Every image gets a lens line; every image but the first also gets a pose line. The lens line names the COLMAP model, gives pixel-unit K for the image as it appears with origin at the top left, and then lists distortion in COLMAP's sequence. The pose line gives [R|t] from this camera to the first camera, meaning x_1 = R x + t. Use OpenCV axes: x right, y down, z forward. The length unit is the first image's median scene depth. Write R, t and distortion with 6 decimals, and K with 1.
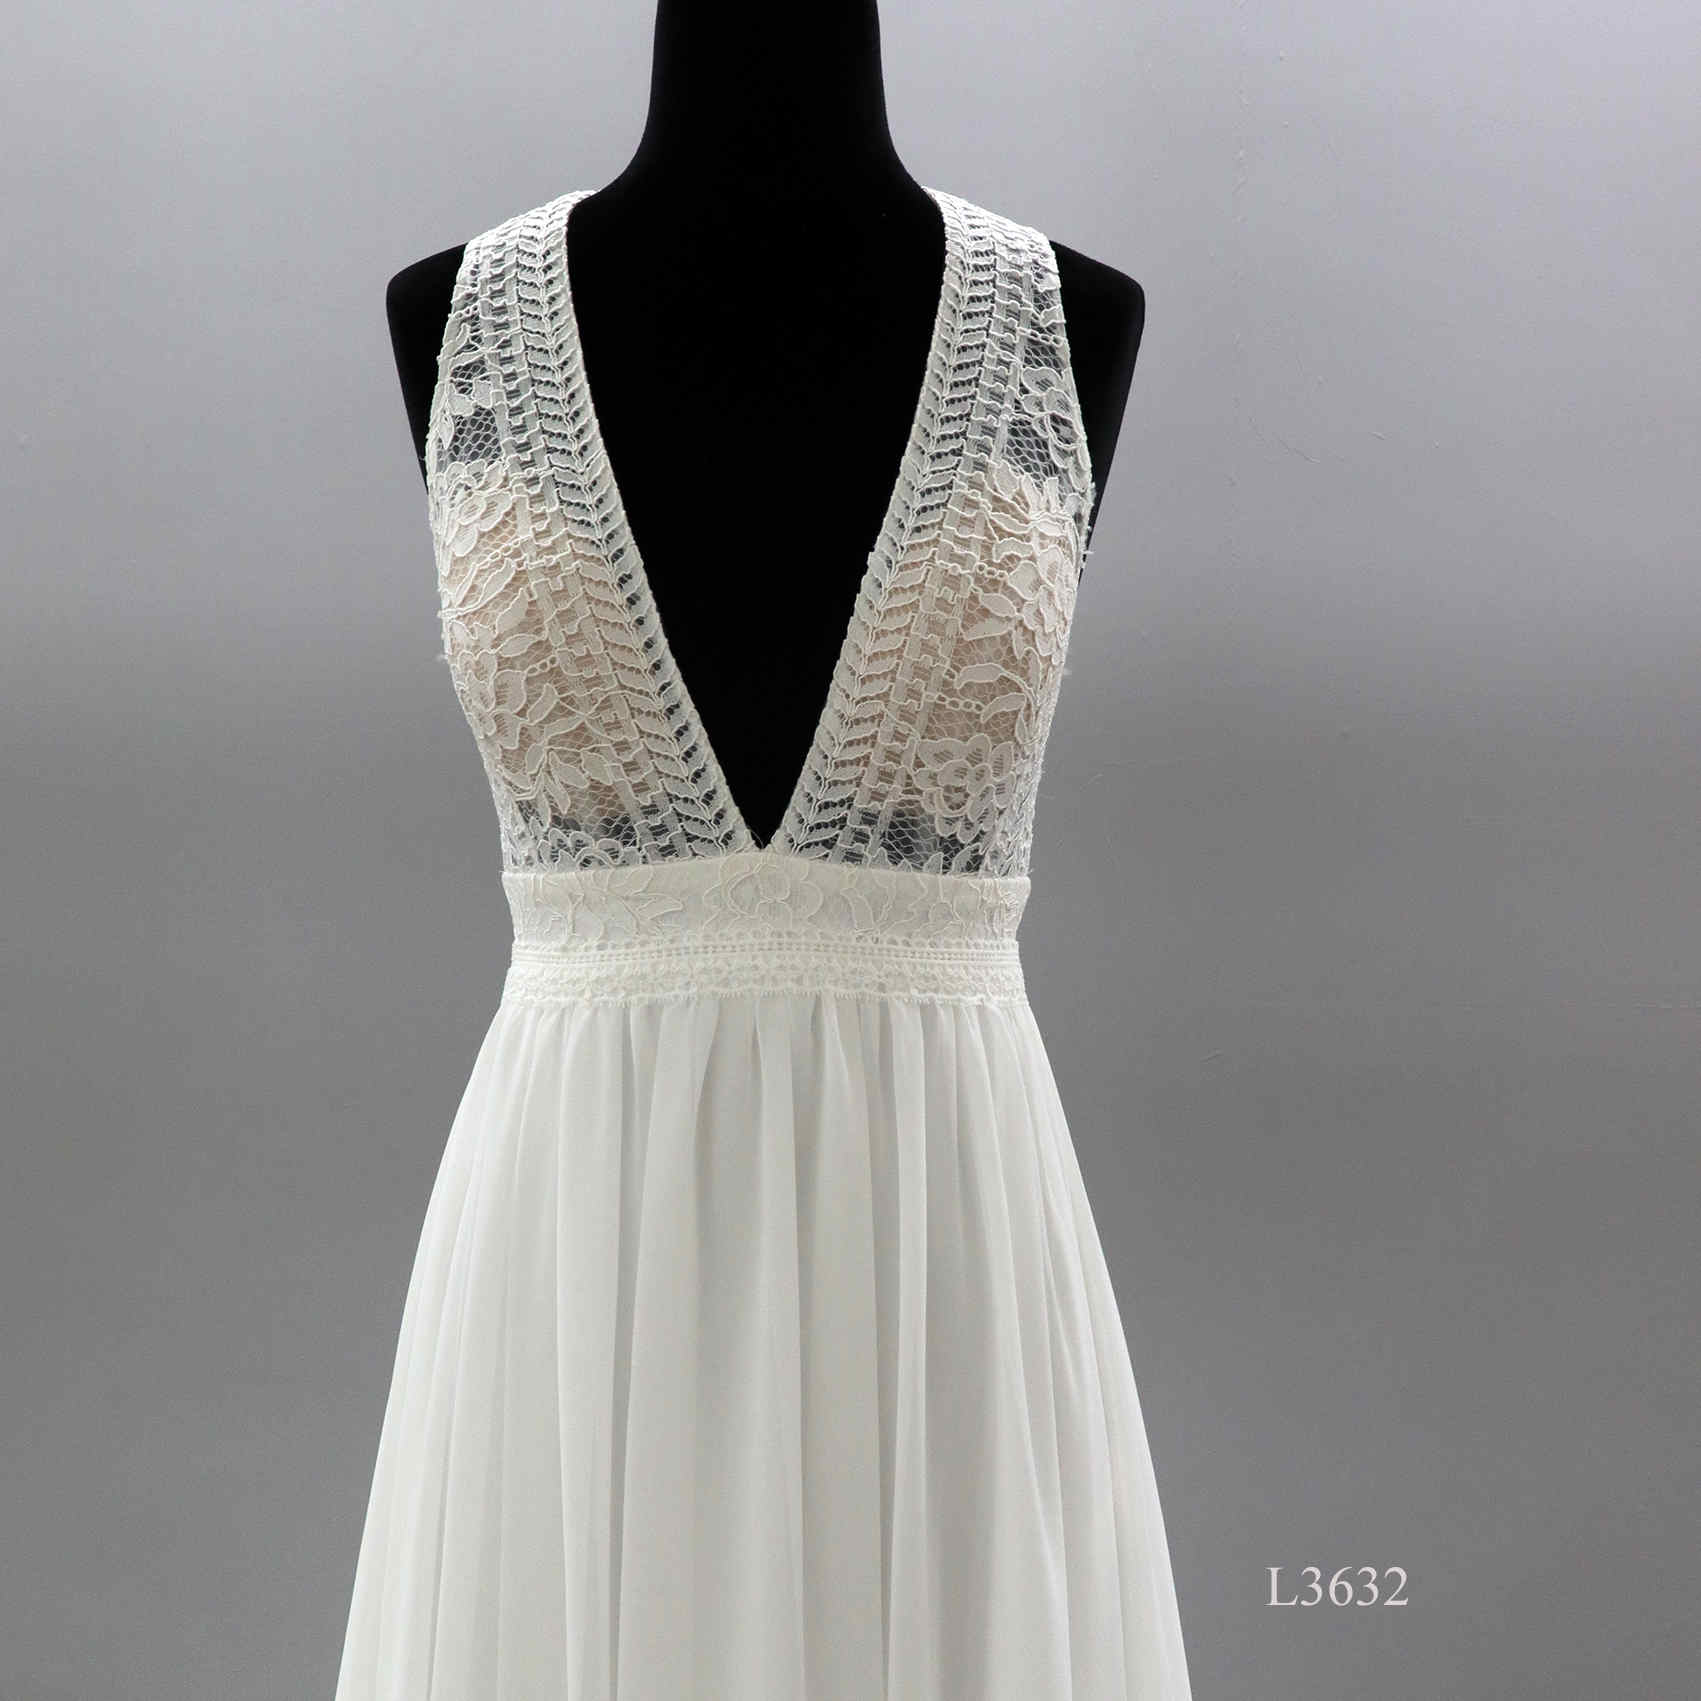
lens RADIAL K [[2234.1, 0, 848.9], [0, 2234.1, 850.8], [0, 0, 1]] dist [0.004902, 0.000000]
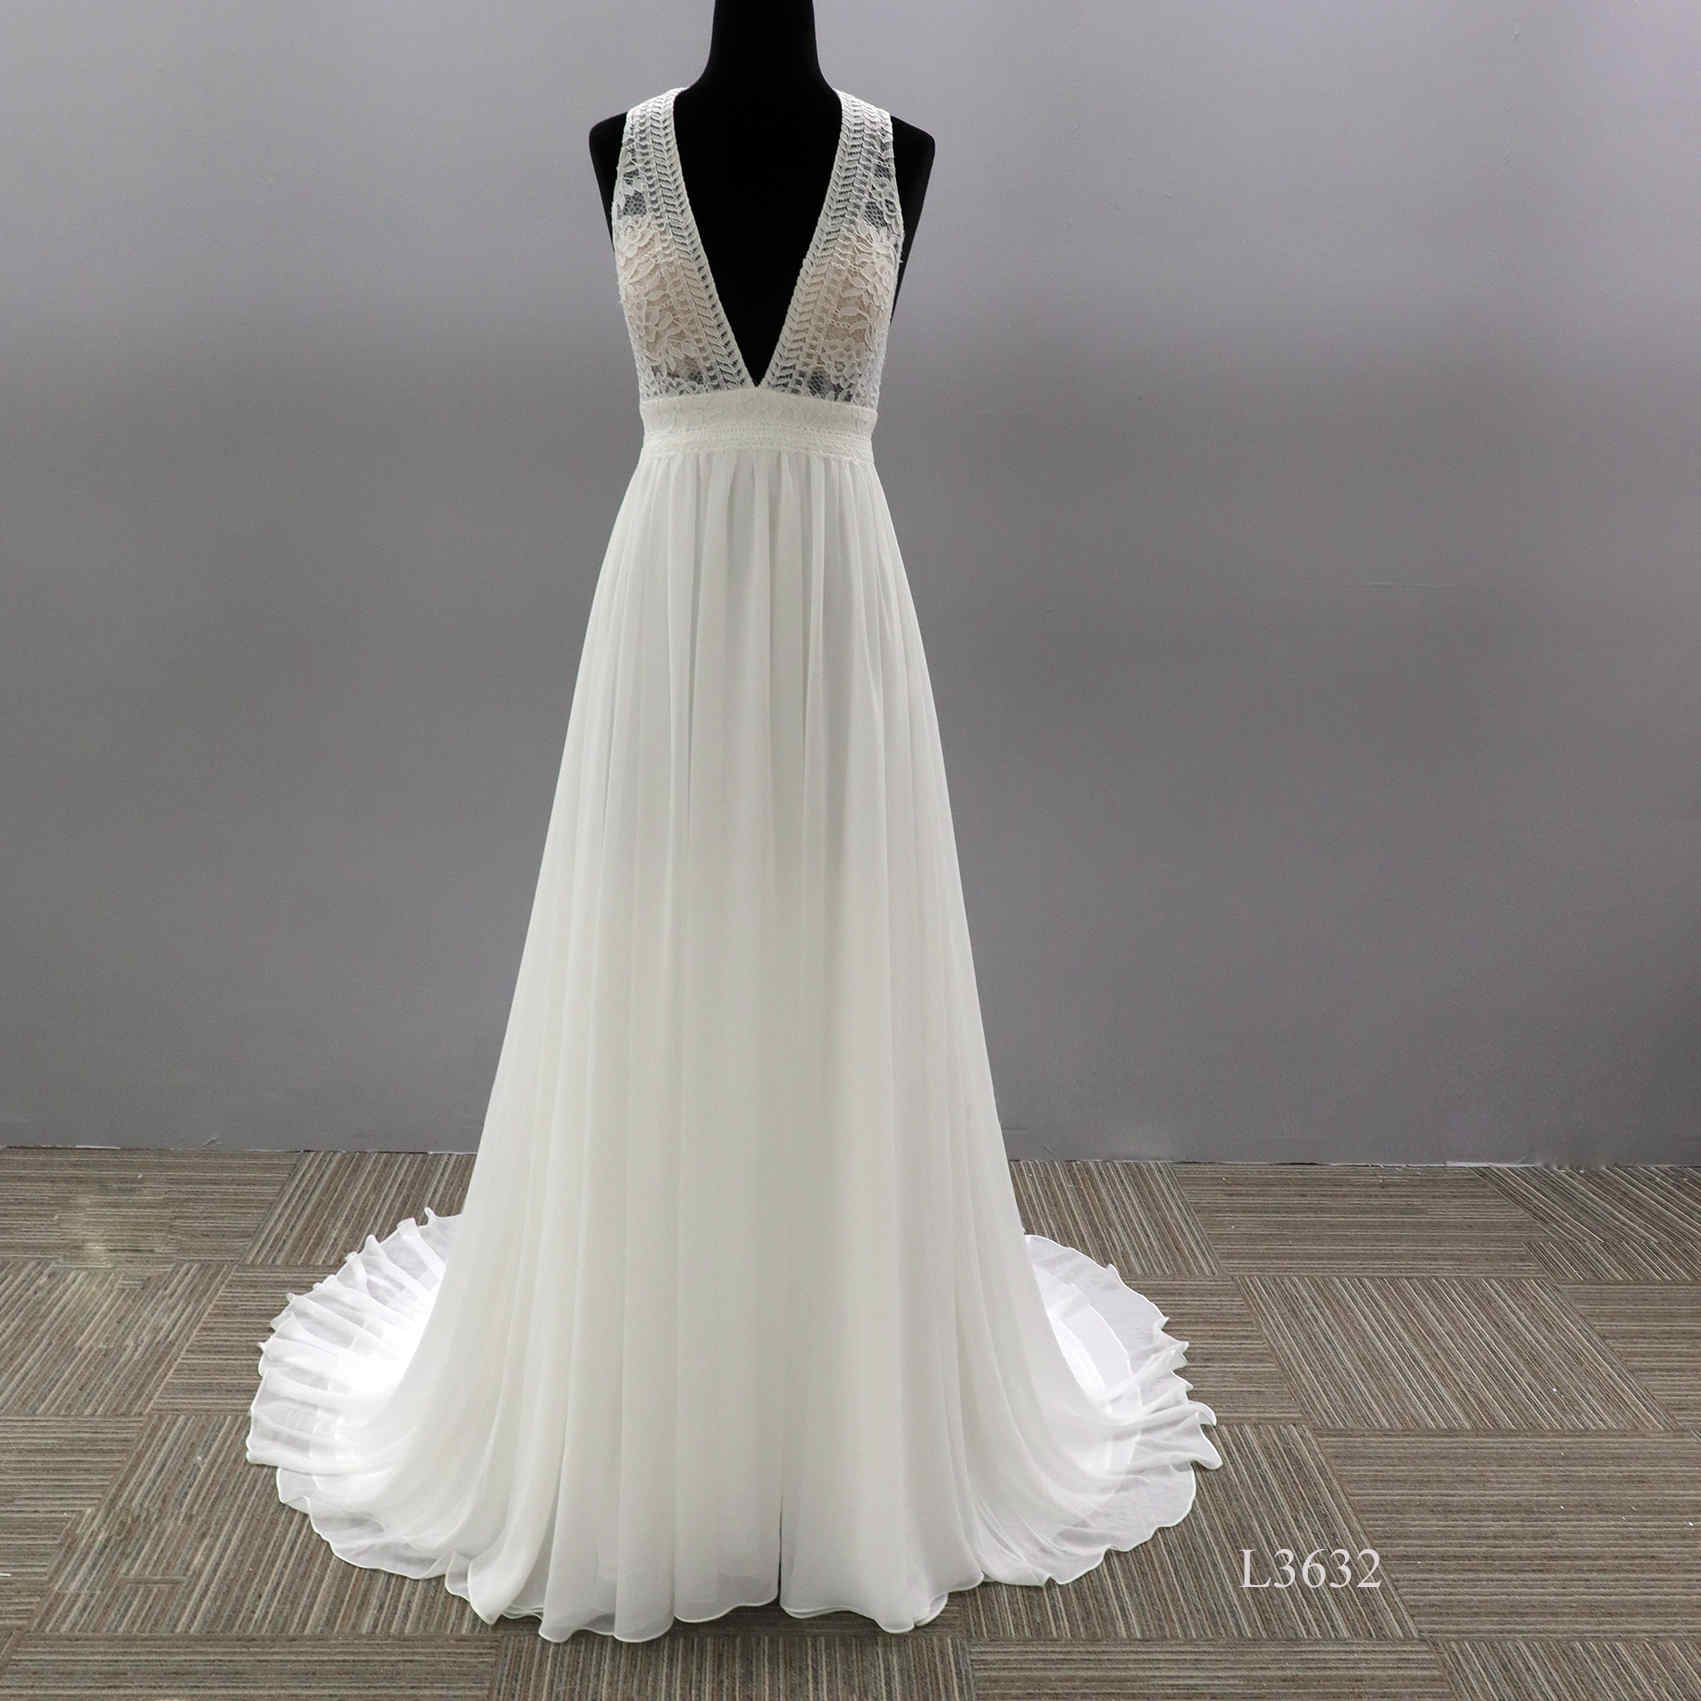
lens RADIAL K [[2234.1, 0, 853.6], [0, 2234.1, 848.3], [0, 0, 1]] dist [0.004902, 0.000000]
pose [[0.999800, 0.017384, 0.009935, 0.047200], [-0.018424, 0.993014, 0.116548, 0.201219], [-0.007840, -0.116708, 0.993135, -1.367695]]
